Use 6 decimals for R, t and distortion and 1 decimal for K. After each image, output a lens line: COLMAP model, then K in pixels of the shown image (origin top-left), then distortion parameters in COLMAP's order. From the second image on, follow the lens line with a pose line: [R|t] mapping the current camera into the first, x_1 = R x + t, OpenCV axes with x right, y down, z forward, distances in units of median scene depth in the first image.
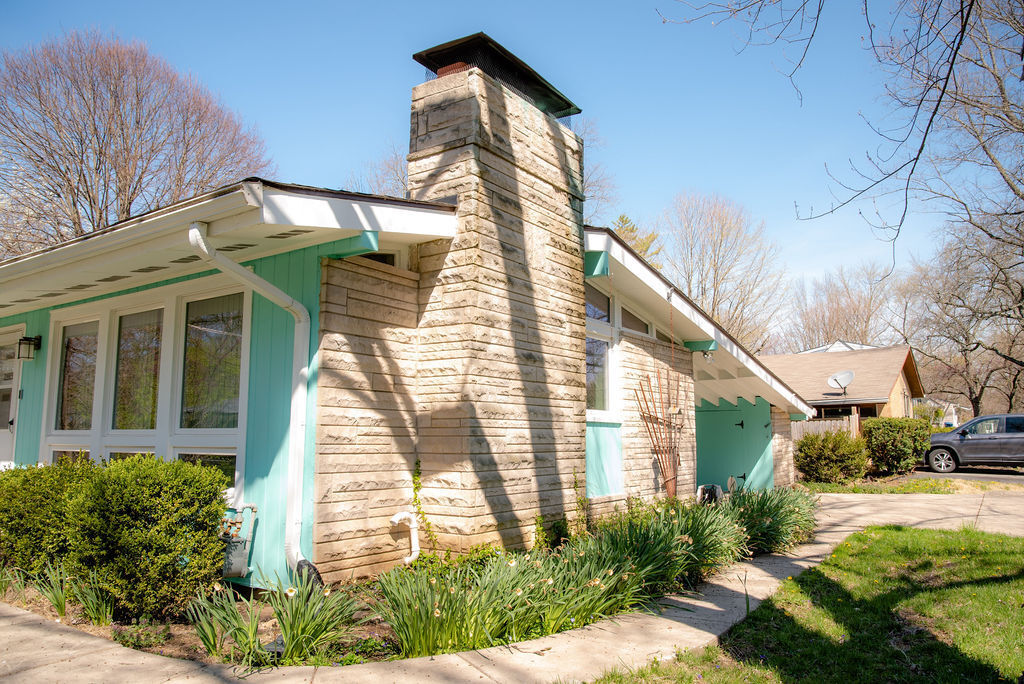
lens RADIAL K [[743.6, 0, 512.0], [0, 743.6, 342.0], [0, 0, 1]] dist [-0.103085, 0.099190]
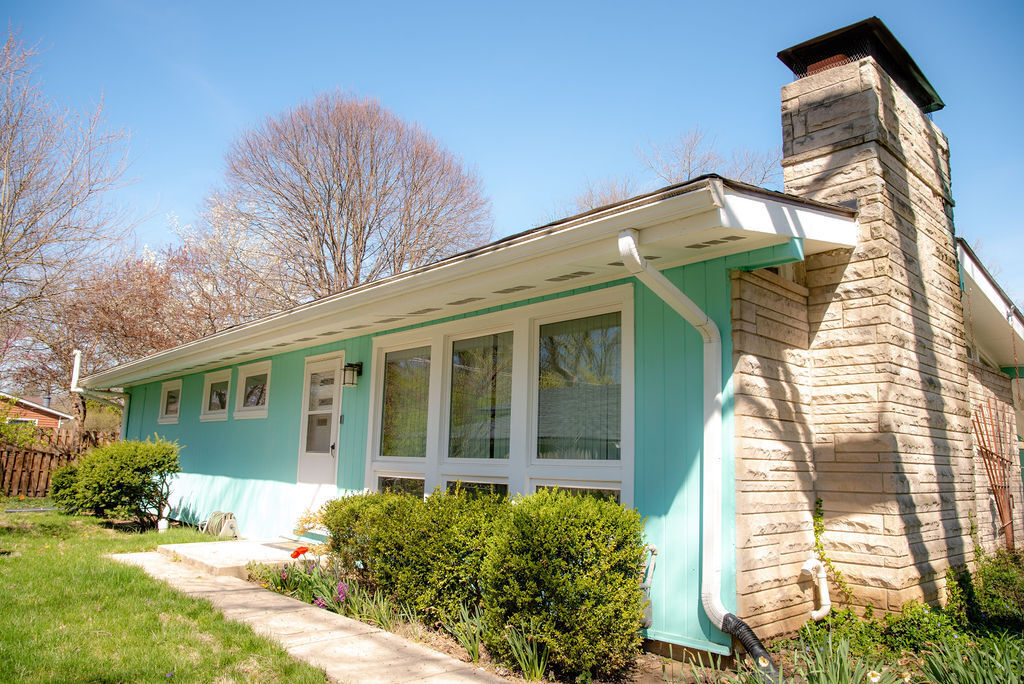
lens RADIAL K [[713.8, 0, 512.0], [0, 713.8, 342.0], [0, 0, 1]] dist [-0.111338, 0.094206]
pose [[0.974099, -0.010682, -0.225871, -0.287715], [0.000976, 0.999073, -0.043039, 0.008157], [0.226121, 0.041704, 0.973206, 0.099358]]
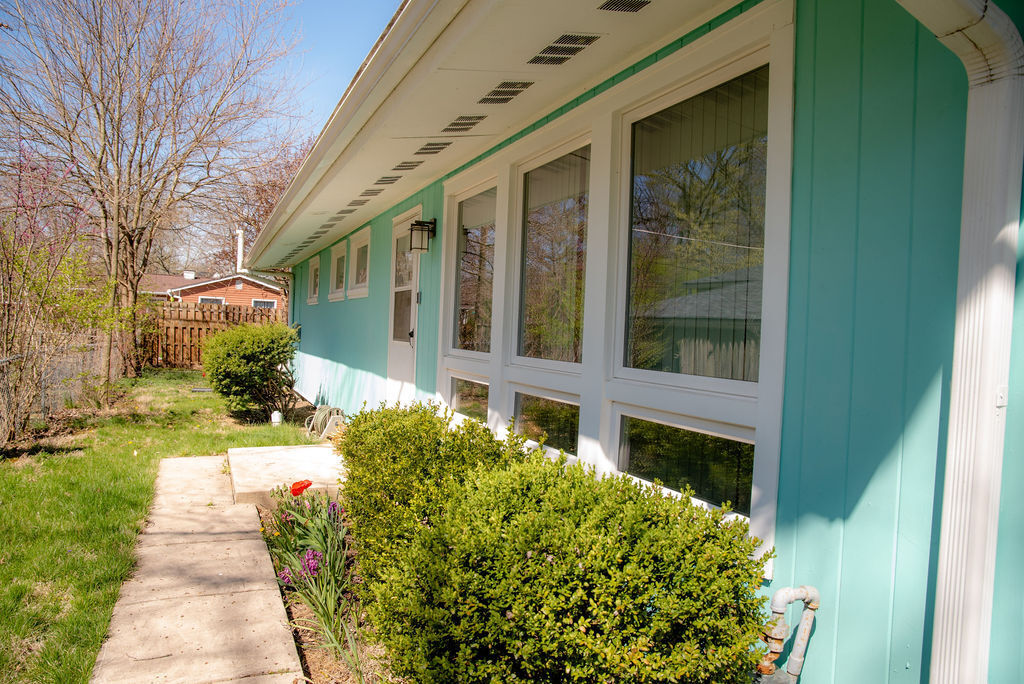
lens RADIAL K [[713.8, 0, 512.0], [0, 713.8, 342.0], [0, 0, 1]] dist [-0.111338, 0.094206]
pose [[0.849517, 0.041354, -0.525938, -0.264698], [0.030153, 0.991487, 0.126665, 0.035009], [0.526699, -0.123462, 0.841038, 0.551595]]
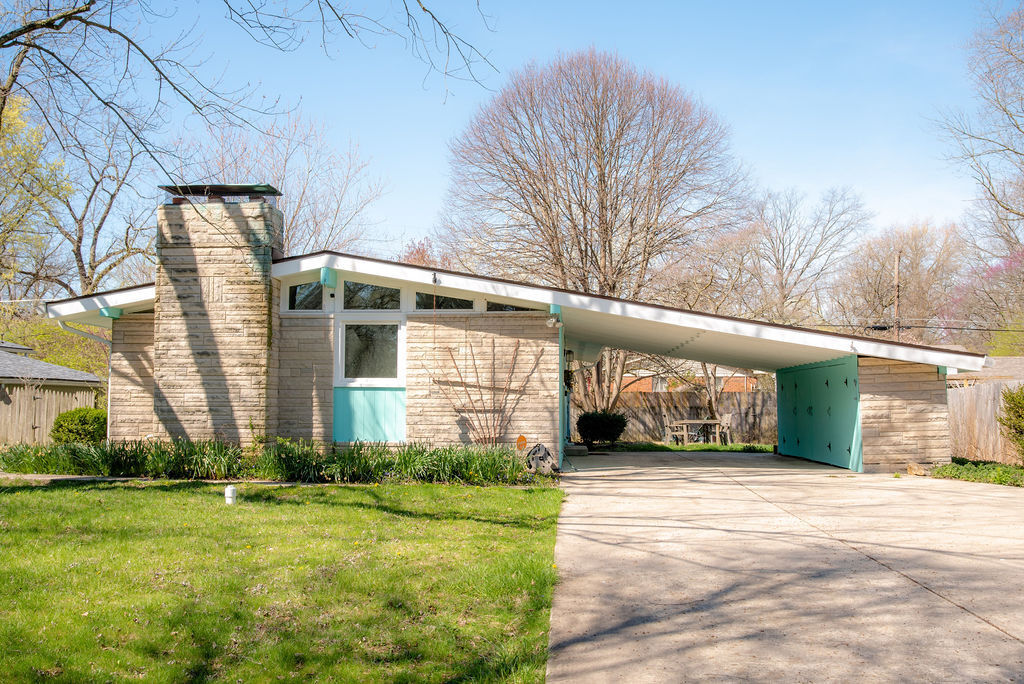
lens RADIAL K [[966.4, 0, 512.0], [0, 966.4, 342.0], [0, 0, 1]] dist [-0.000388, 0.001479]
pose [[0.488750, -0.055634, -0.870648, 2.569195], [0.111267, 0.993790, -0.001041, 0.082535], [0.865299, -0.096366, 0.491906, 0.529279]]
